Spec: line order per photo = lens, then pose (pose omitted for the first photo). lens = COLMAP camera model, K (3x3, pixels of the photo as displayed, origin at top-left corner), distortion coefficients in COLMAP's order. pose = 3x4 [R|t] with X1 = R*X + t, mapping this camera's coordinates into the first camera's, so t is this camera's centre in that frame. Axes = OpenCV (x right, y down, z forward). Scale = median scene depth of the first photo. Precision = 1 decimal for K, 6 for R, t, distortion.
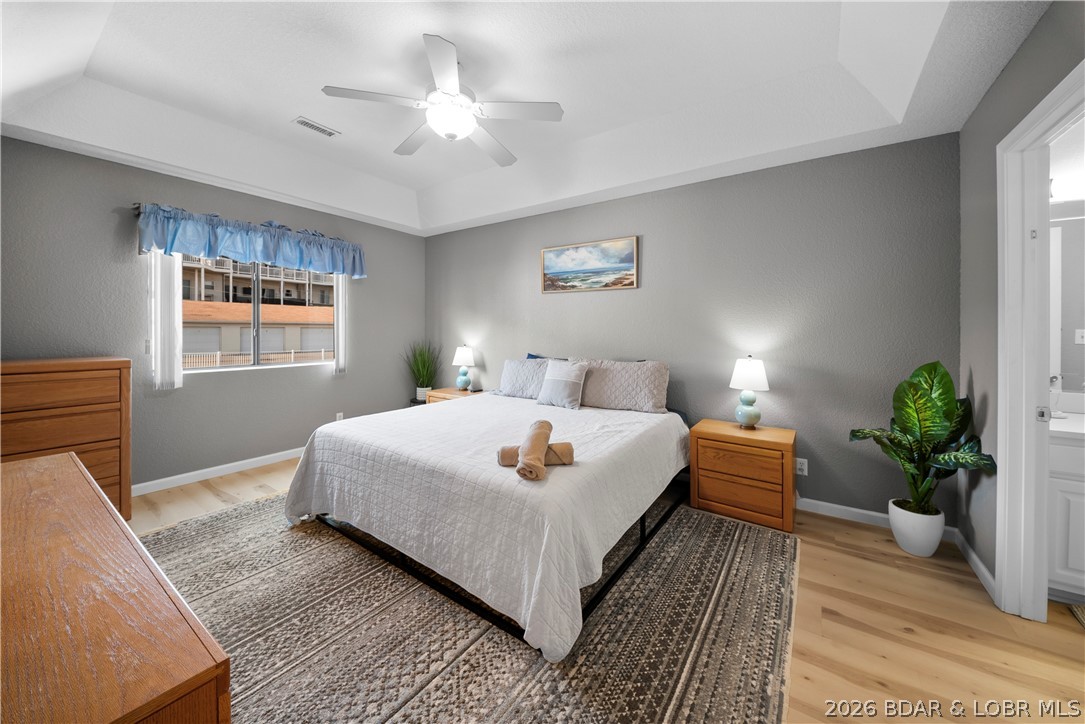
lens RADIAL K [[394.9, 0, 541.3], [0, 394.9, 333.3], [0, 0, 1]] dist [-0.000674, -0.002240]
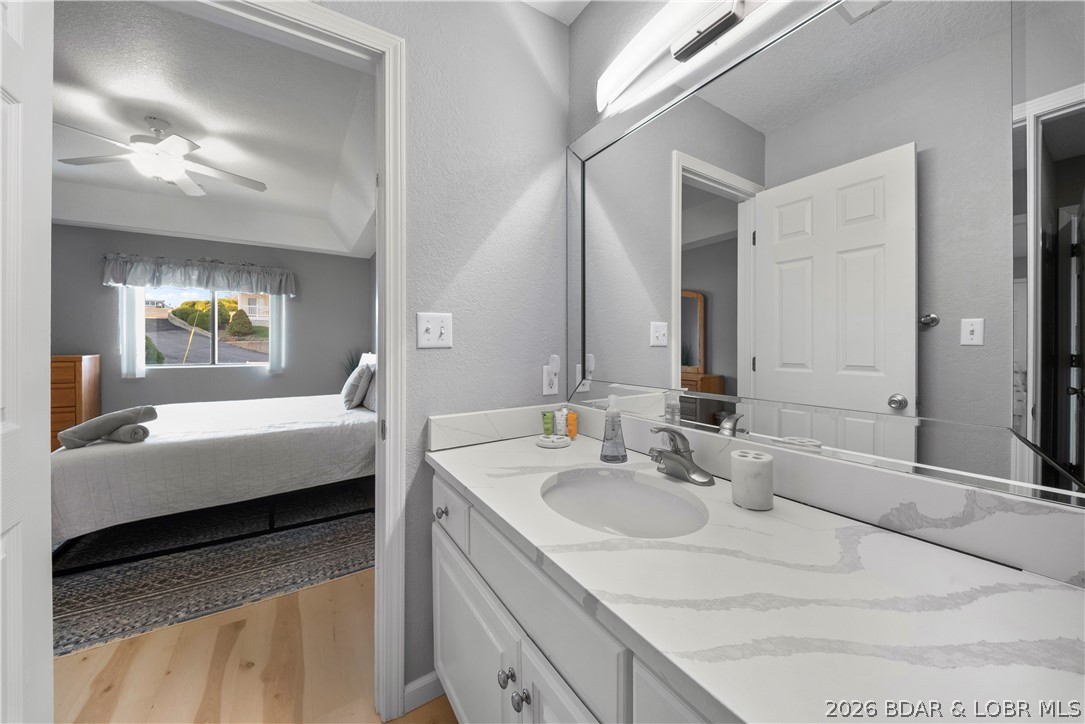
lens RADIAL K [[394.9, 0, 546.1], [0, 394.9, 347.0], [0, 0, 1]] dist [-0.000674, -0.002240]
pose [[0.919750, -0.002118, -0.392498, 0.915412], [0.001471, 0.999997, -0.001951, 0.026871], [0.392501, 0.001217, 0.919751, 0.220222]]
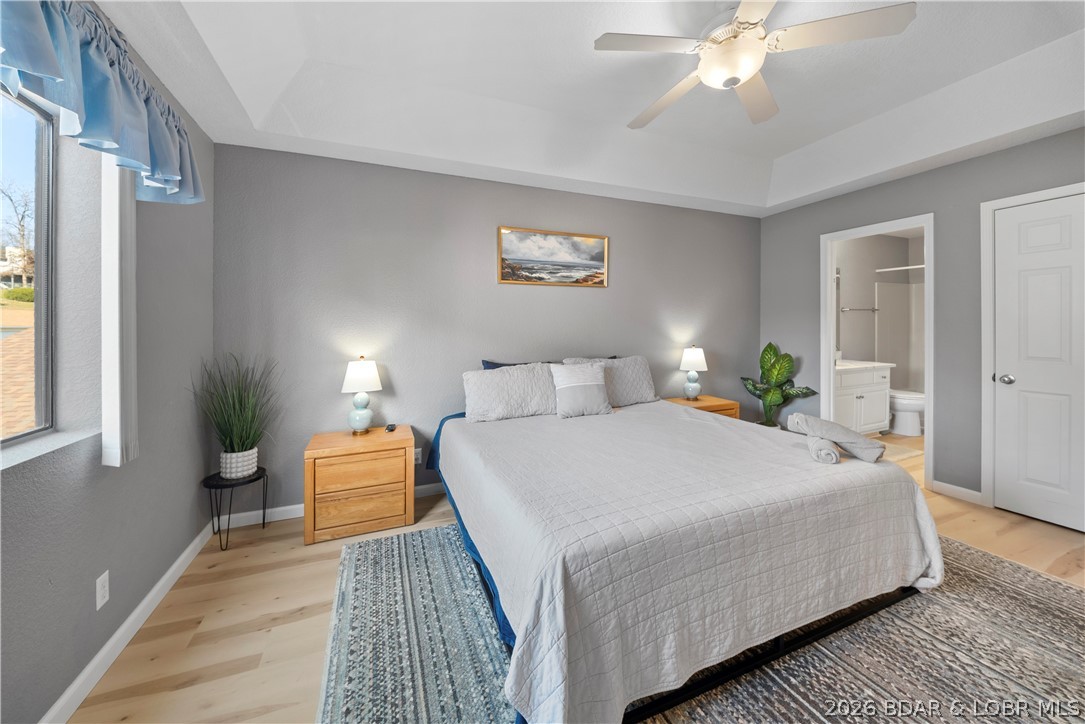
lens RADIAL K [[394.9, 0, 540.9], [0, 394.9, 331.0], [0, 0, 1]] dist [-0.000674, -0.002240]
pose [[0.533720, -0.019655, 0.845433, -0.726717], [0.018890, 0.999758, 0.011318, -0.014693], [-0.845450, 0.009930, 0.533962, 0.592980]]
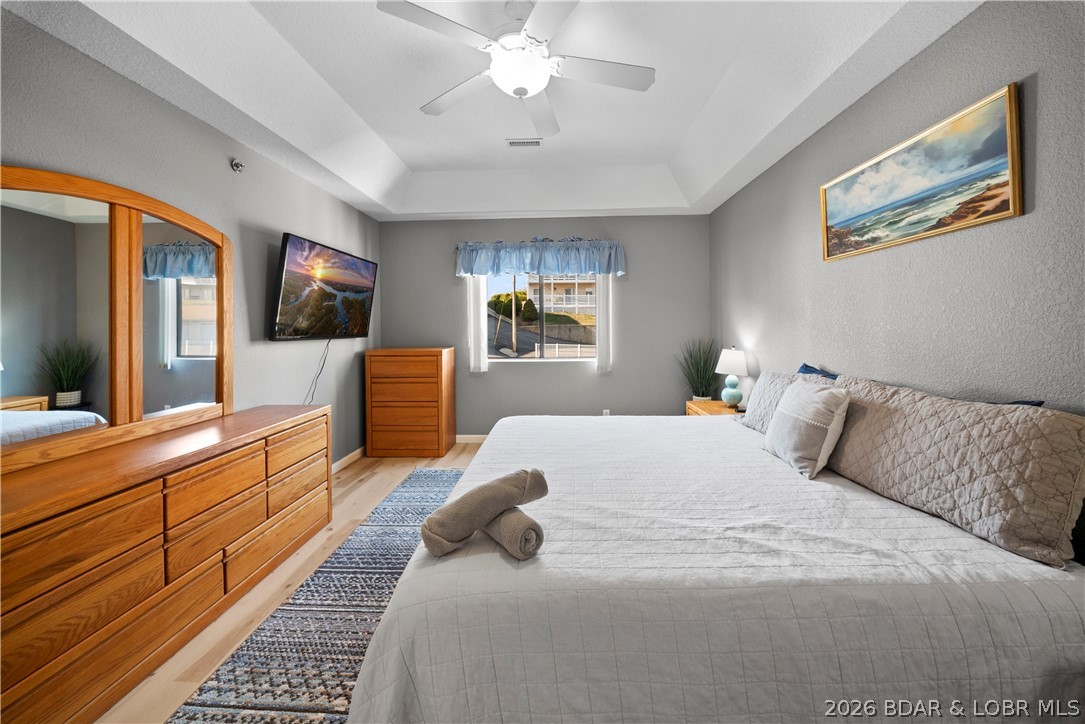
lens RADIAL K [[394.9, 0, 543.5], [0, 394.9, 330.8], [0, 0, 1]] dist [-0.000674, -0.002240]
pose [[0.529714, -0.004037, -0.848167, 0.321231], [0.009446, 0.999955, 0.001140, -0.004392], [0.848124, -0.008616, 0.529728, 0.394014]]
